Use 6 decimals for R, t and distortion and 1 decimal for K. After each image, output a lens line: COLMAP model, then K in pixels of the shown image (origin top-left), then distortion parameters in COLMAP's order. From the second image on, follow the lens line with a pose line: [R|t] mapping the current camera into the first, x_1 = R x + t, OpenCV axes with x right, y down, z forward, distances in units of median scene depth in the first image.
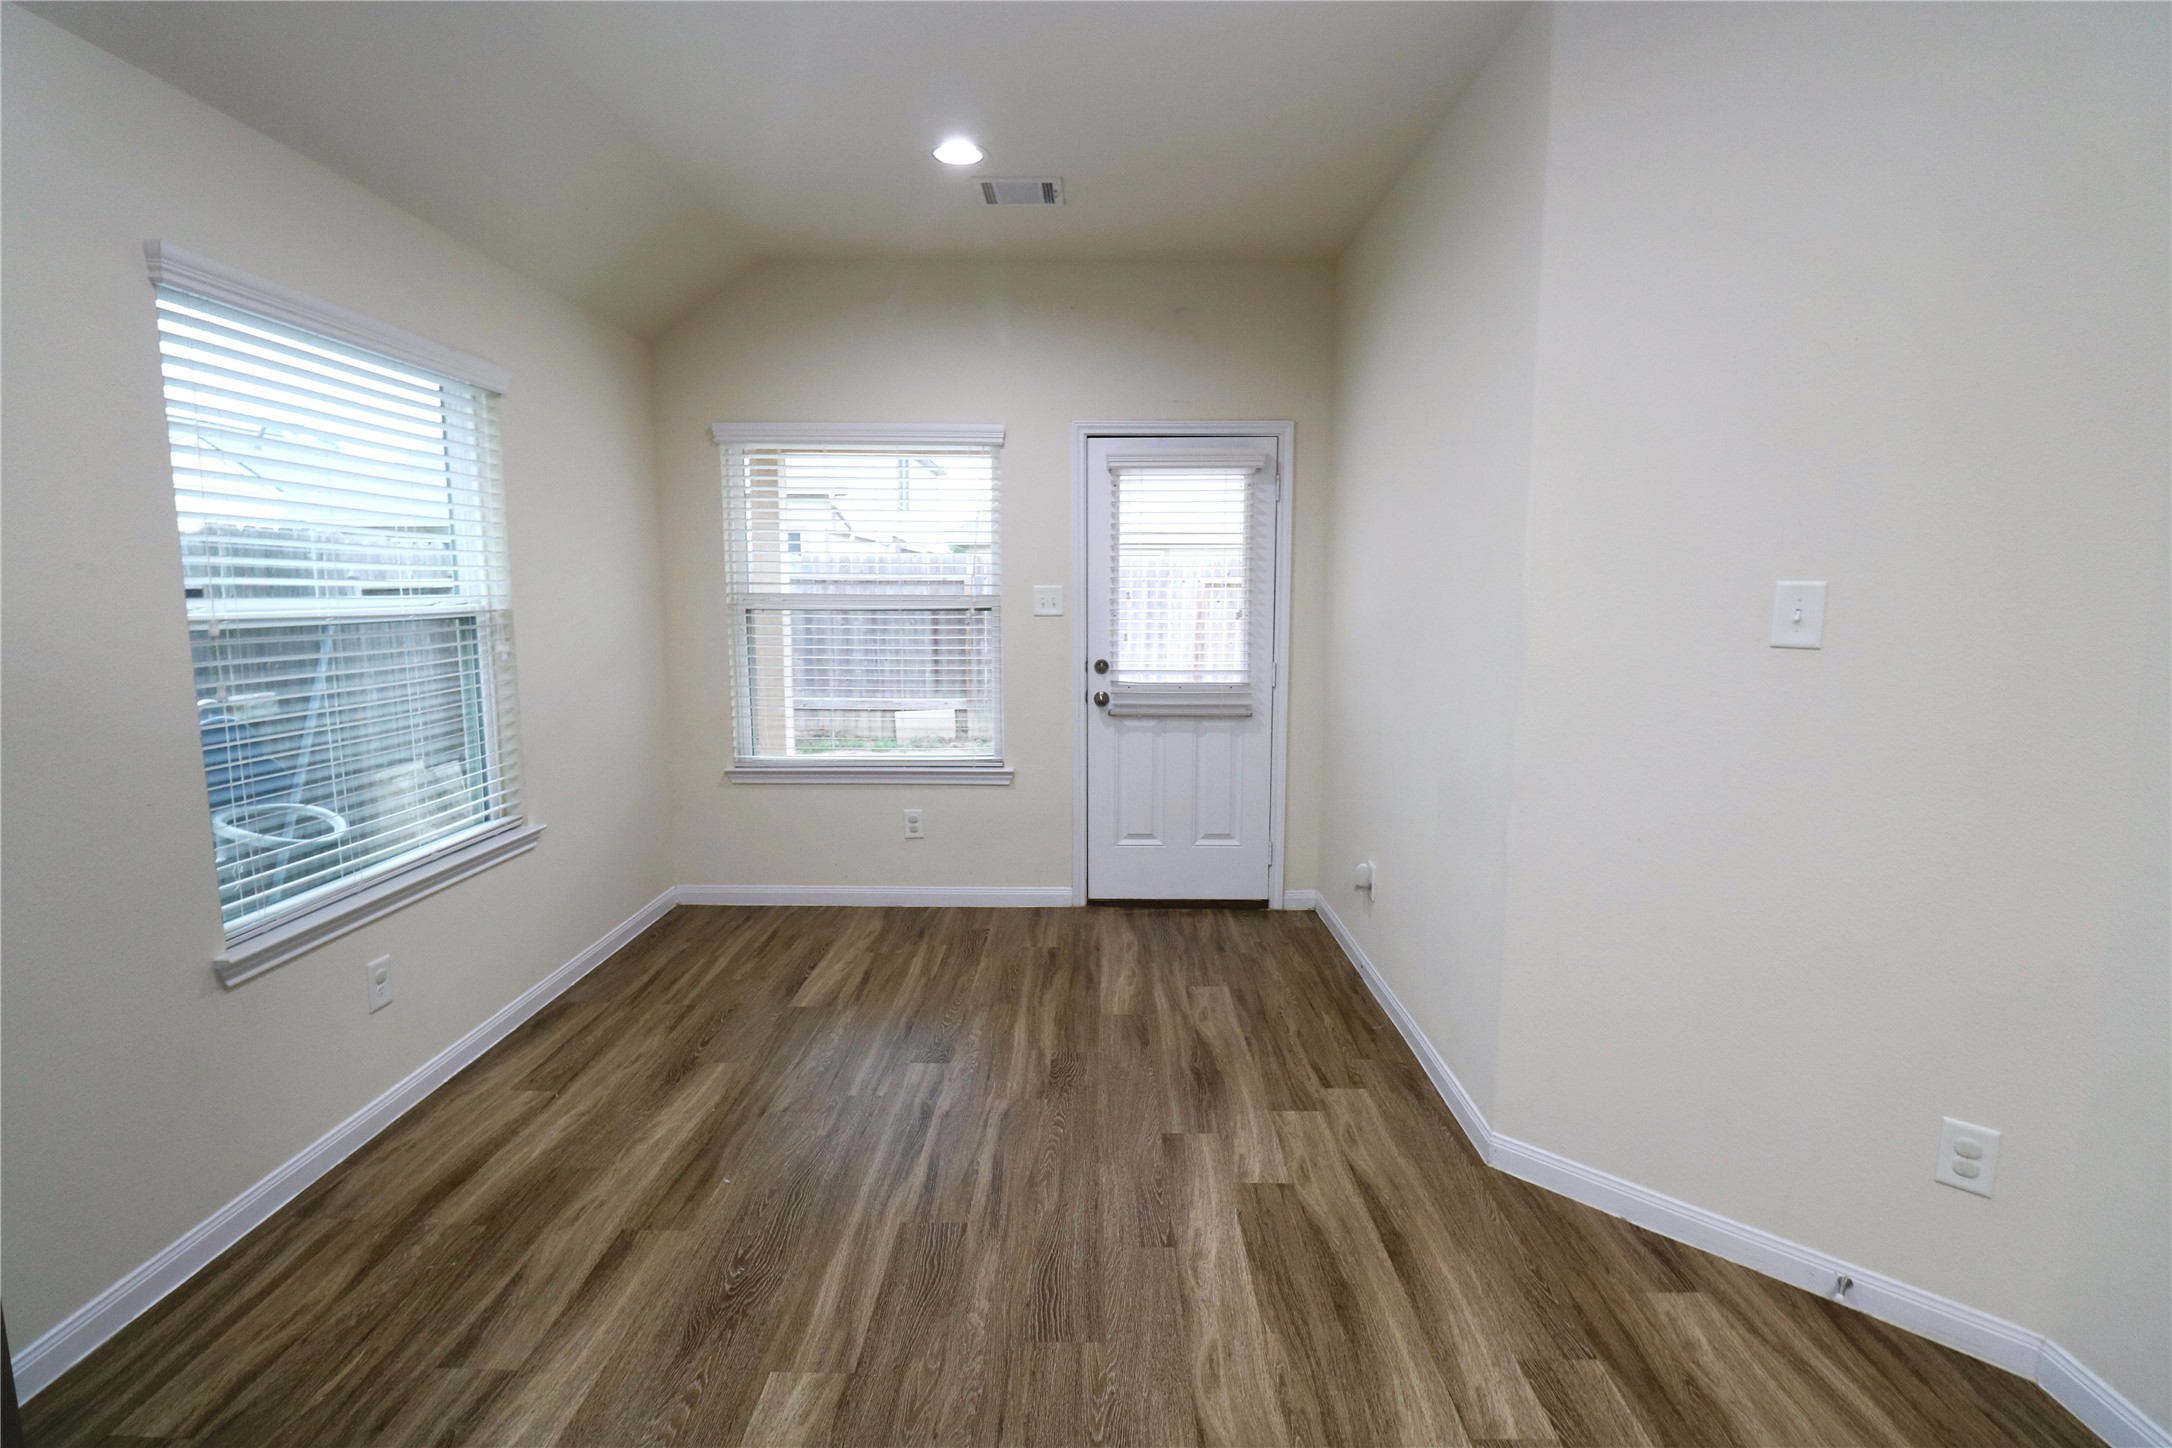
lens RADIAL K [[1016.2, 0, 1089.8], [0, 1016.2, 714.9], [0, 0, 1]] dist [0.000788, -0.013750]
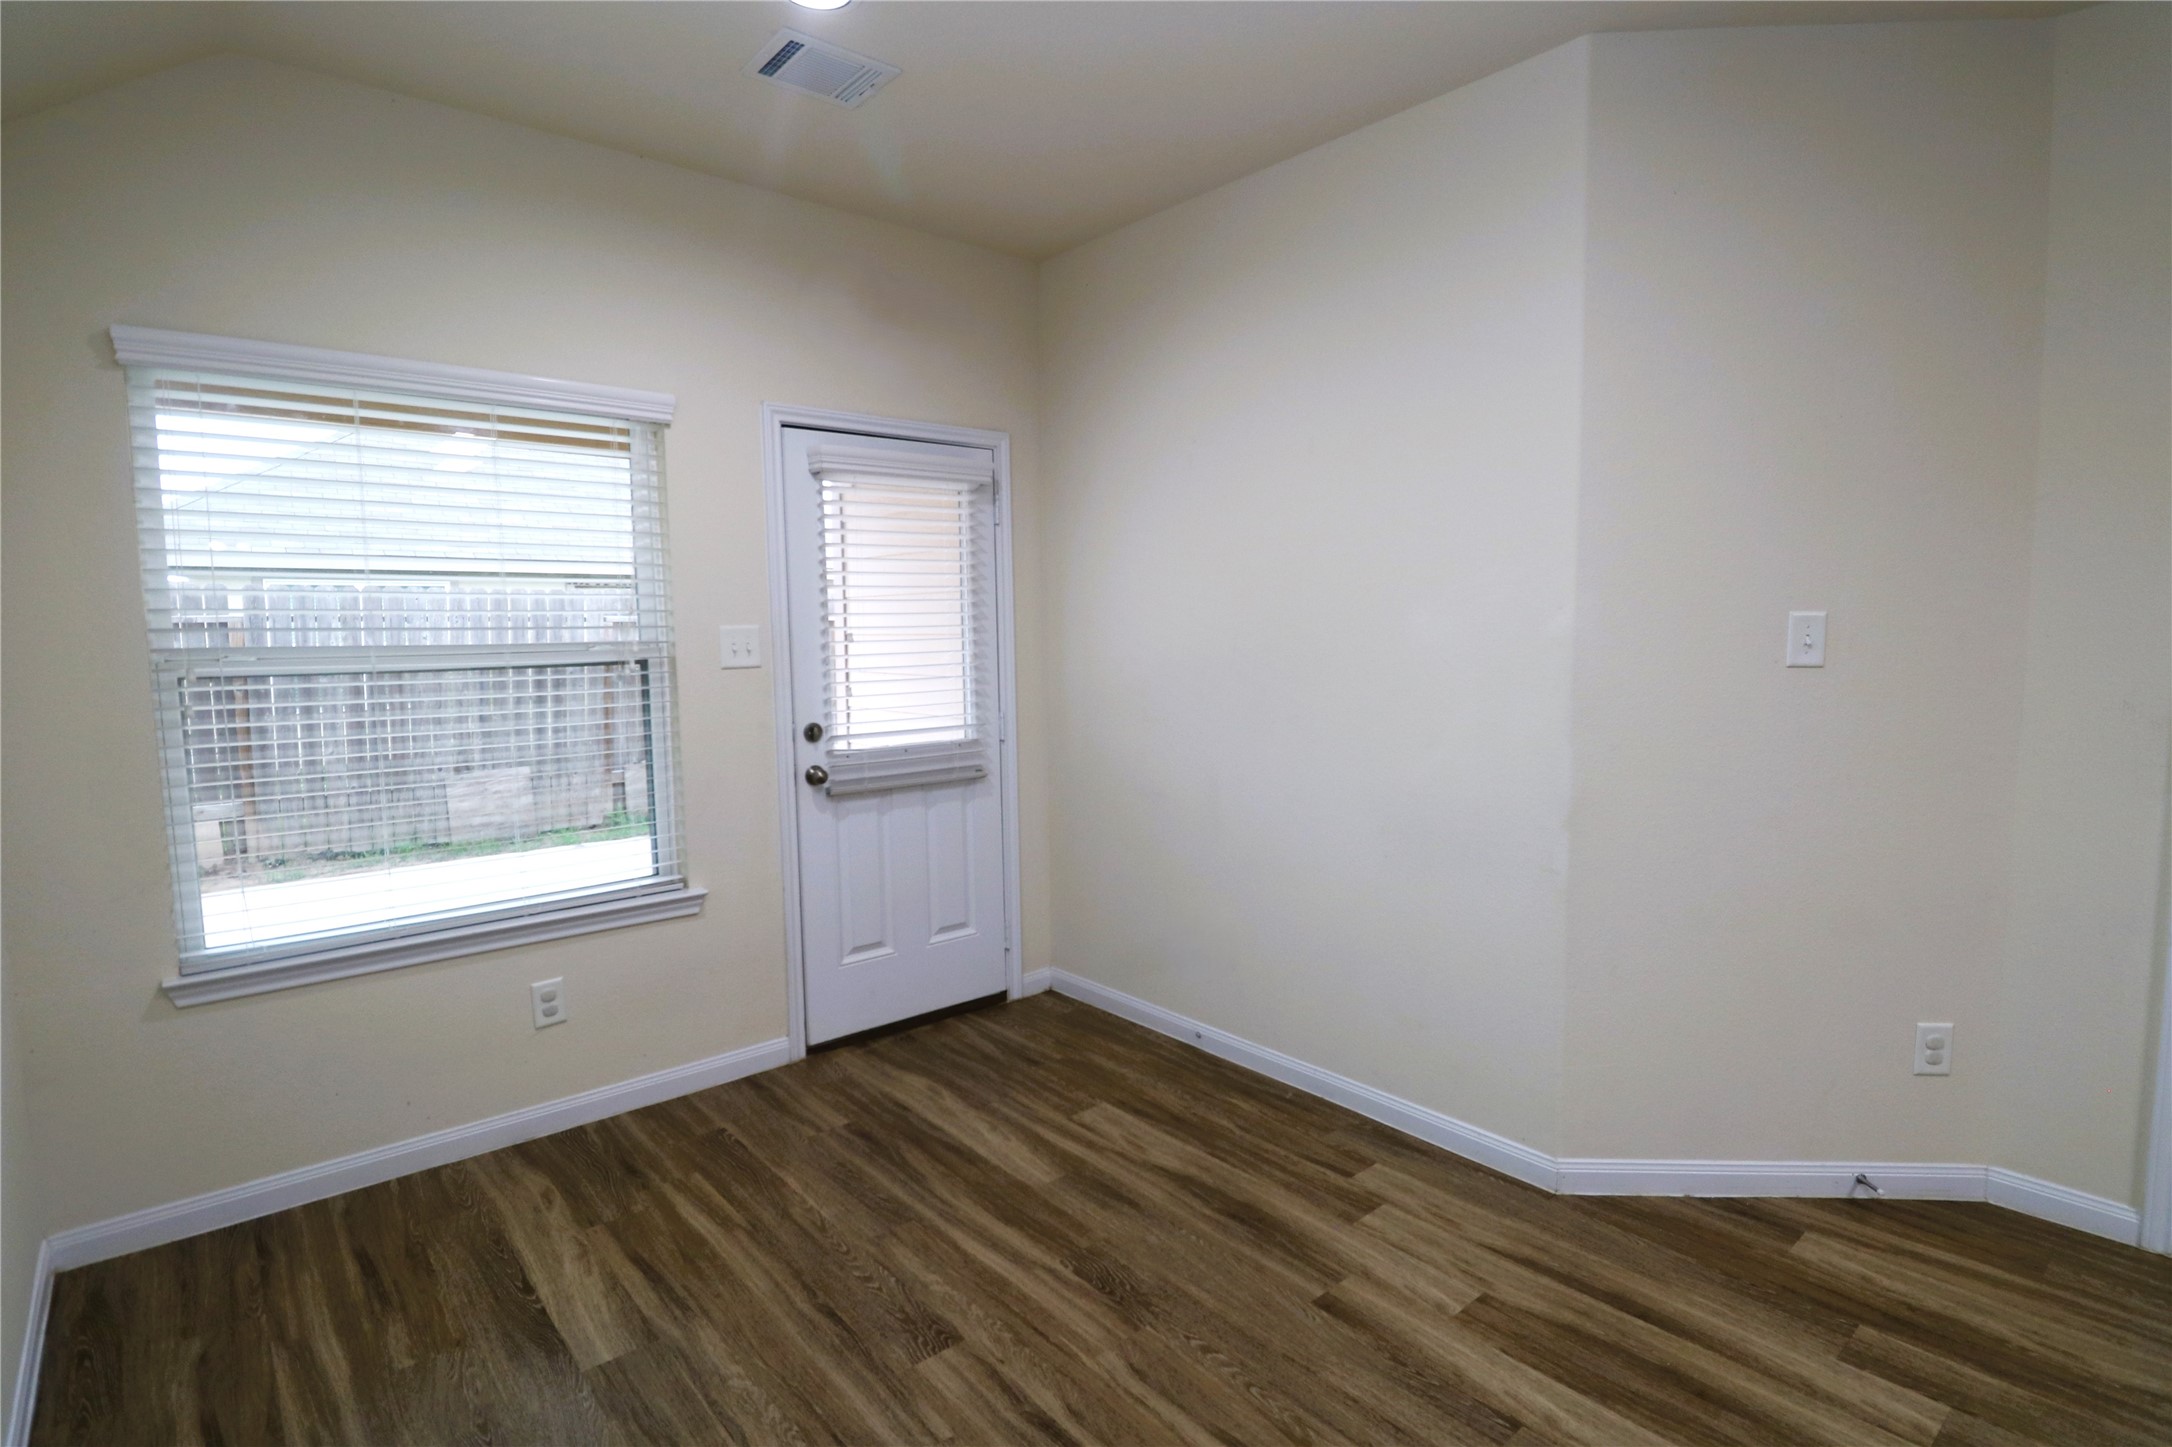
lens RADIAL K [[1067.2, 0, 1086.0], [0, 1067.2, 723.5], [0, 0, 1]] dist [0.004170, -0.016443]
pose [[0.754317, -0.073168, 0.652421, -0.374101], [0.093997, 0.995568, 0.002973, -0.040496], [-0.649747, 0.059083, 0.757851, 0.290642]]
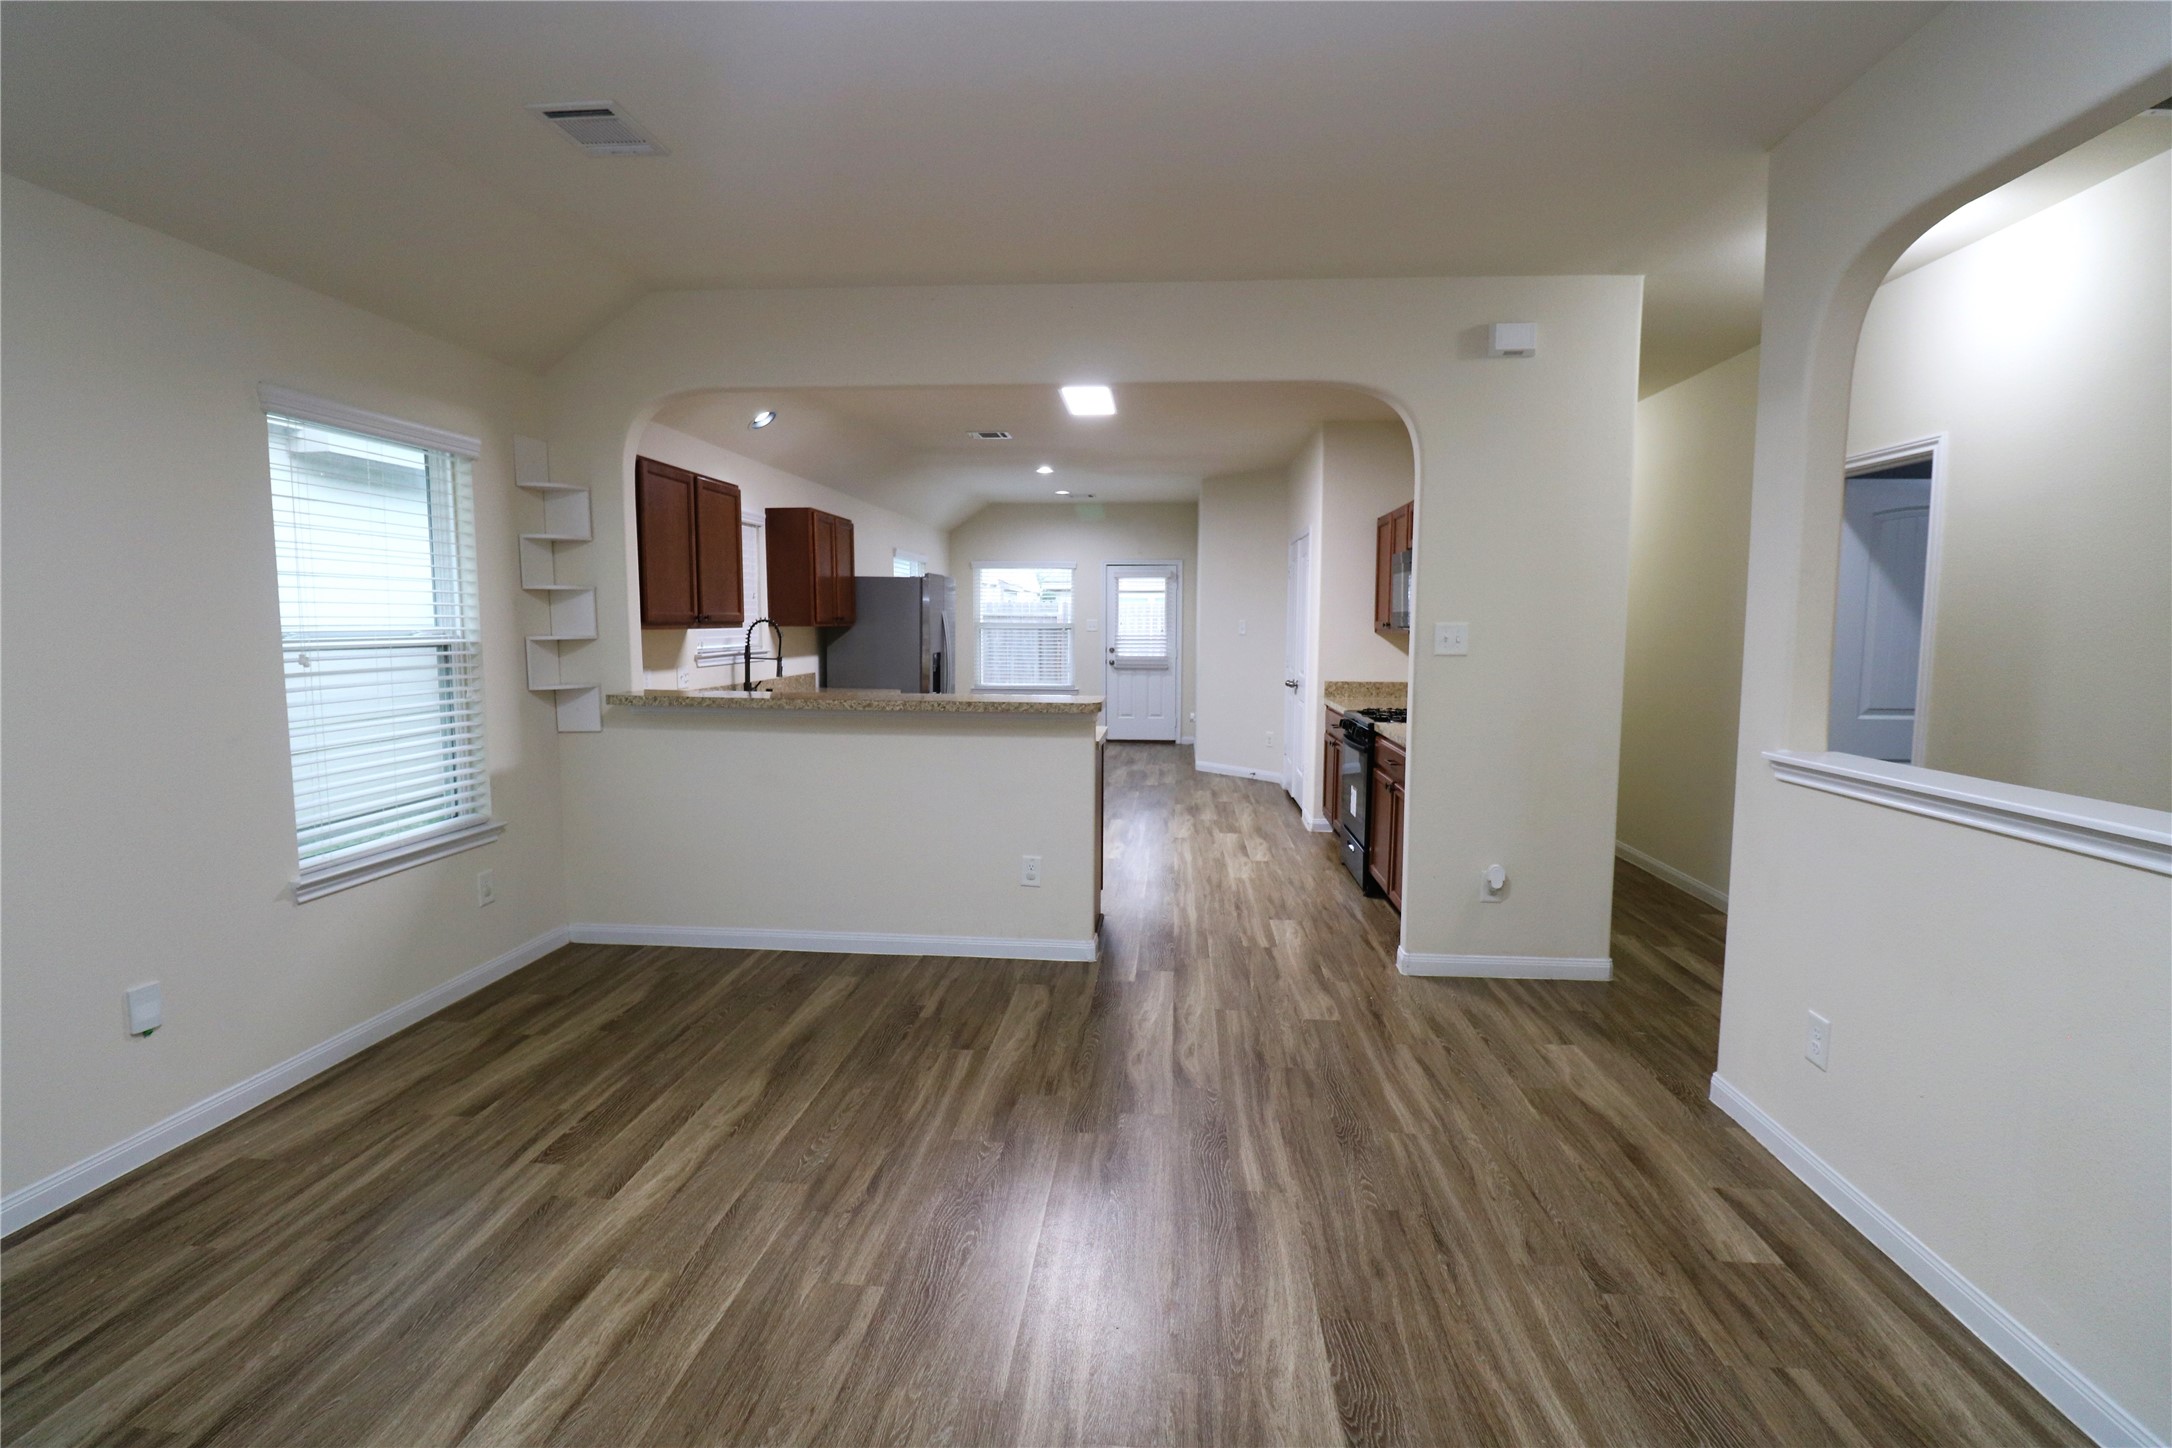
lens RADIAL K [[1016.2, 0, 1089.8], [0, 1016.2, 714.9], [0, 0, 1]] dist [0.000788, -0.013750]
pose [[0.996631, 0.009595, -0.081457, 0.184564], [-0.011991, 0.999508, -0.028976, 0.214024], [0.081139, 0.029856, 0.996256, -1.772556]]
